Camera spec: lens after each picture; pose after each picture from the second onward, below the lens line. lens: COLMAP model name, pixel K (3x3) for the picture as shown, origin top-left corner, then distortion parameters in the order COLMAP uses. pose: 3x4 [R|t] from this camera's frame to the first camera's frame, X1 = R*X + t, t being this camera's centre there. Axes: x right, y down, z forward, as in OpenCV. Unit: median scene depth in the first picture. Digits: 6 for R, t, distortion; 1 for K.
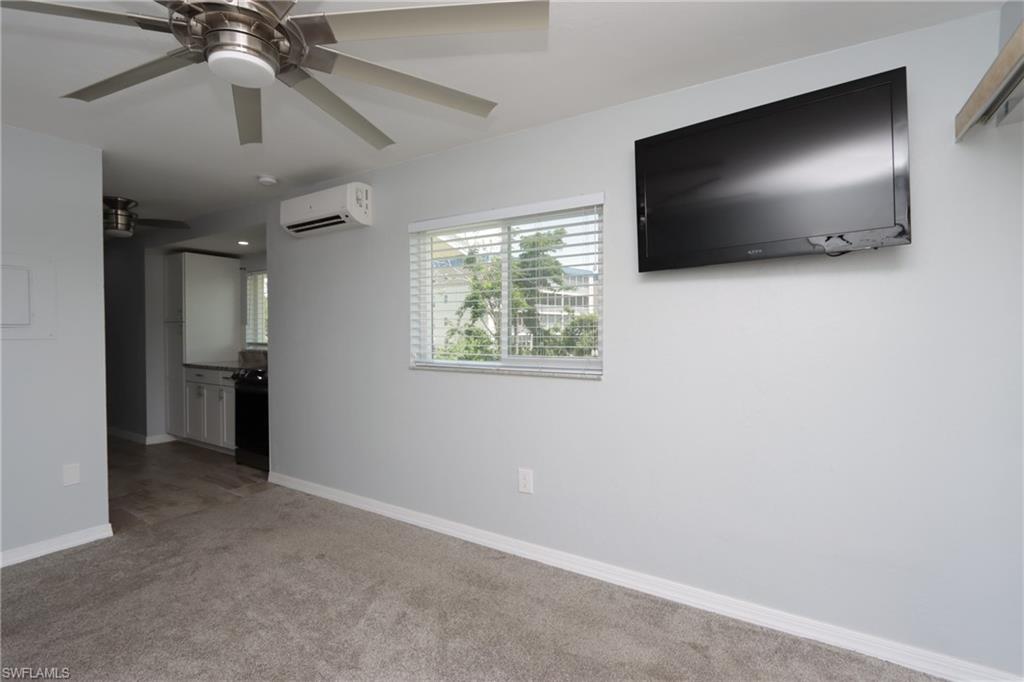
lens RADIAL K [[474.9, 0, 500.2], [0, 474.9, 339.9], [0, 0, 1]] dist [-0.000003, -0.000064]
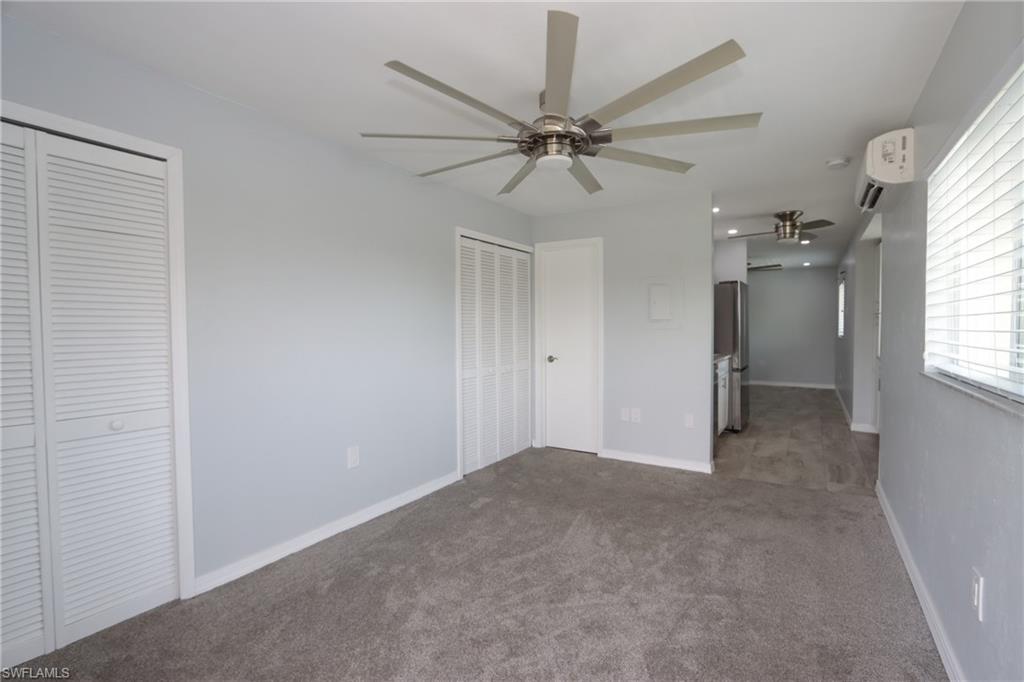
lens RADIAL K [[471.6, 0, 512.0], [0, 471.6, 341.0], [0, 0, 1]] dist [-0.001534, -0.000153]
pose [[0.017139, 0.032897, -0.999312, 0.372306], [-0.011268, 0.999401, 0.032707, -0.005347], [0.999790, 0.010700, 0.017500, 0.286411]]
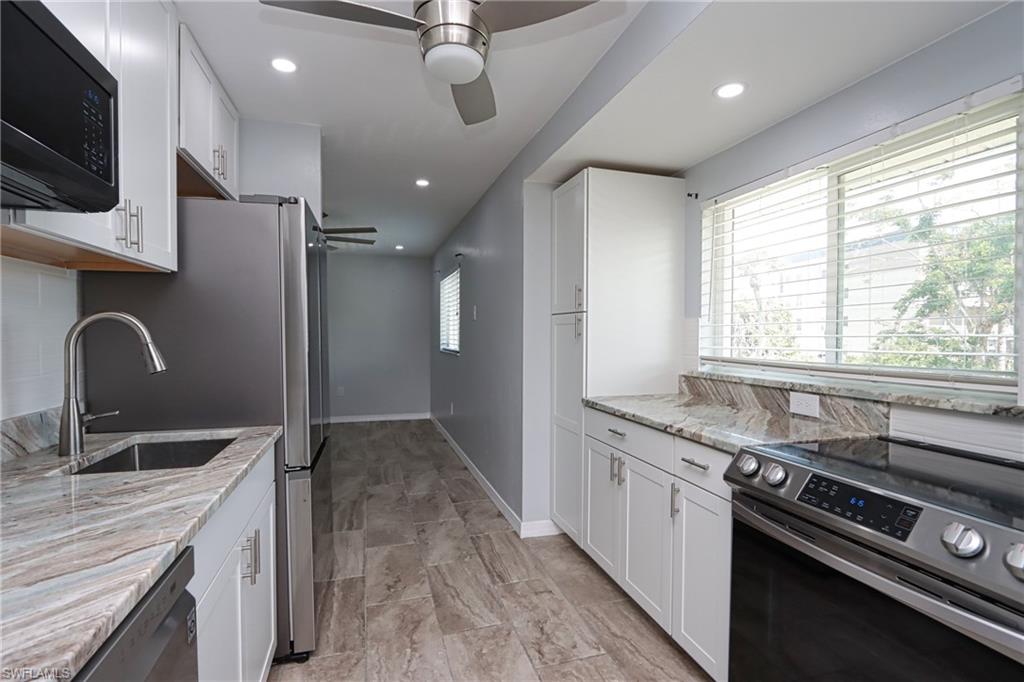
lens RADIAL K [[474.9, 0, 500.2], [0, 474.9, 339.9], [0, 0, 1]] dist [-0.000003, -0.000064]
pose [[0.751628, 0.012222, -0.659475, -0.523491], [-0.014694, 0.999890, 0.001783, -0.011506], [0.659424, 0.008350, 0.751725, 0.738725]]
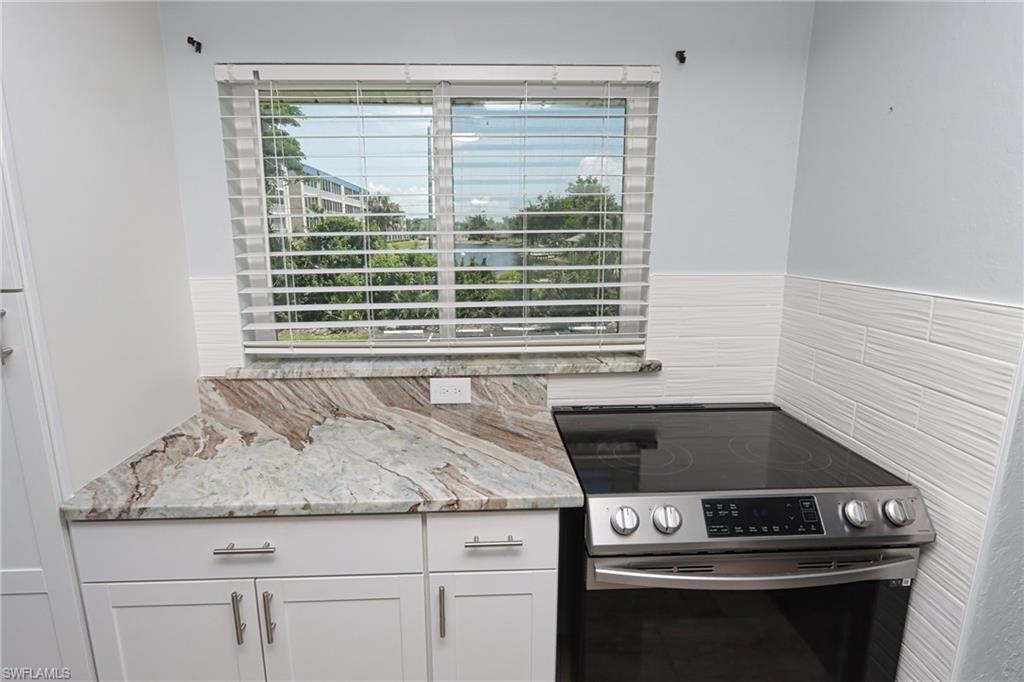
lens RADIAL K [[512.8, 0, 512.0], [0, 512.8, 341.0], [0, 0, 1]] dist [-0.016806, -0.000010]
pose [[0.812920, -0.119503, 0.569983, -0.801517], [0.015825, 0.982892, 0.183503, -0.066700], [-0.582160, -0.140153, 0.800903, 0.941500]]
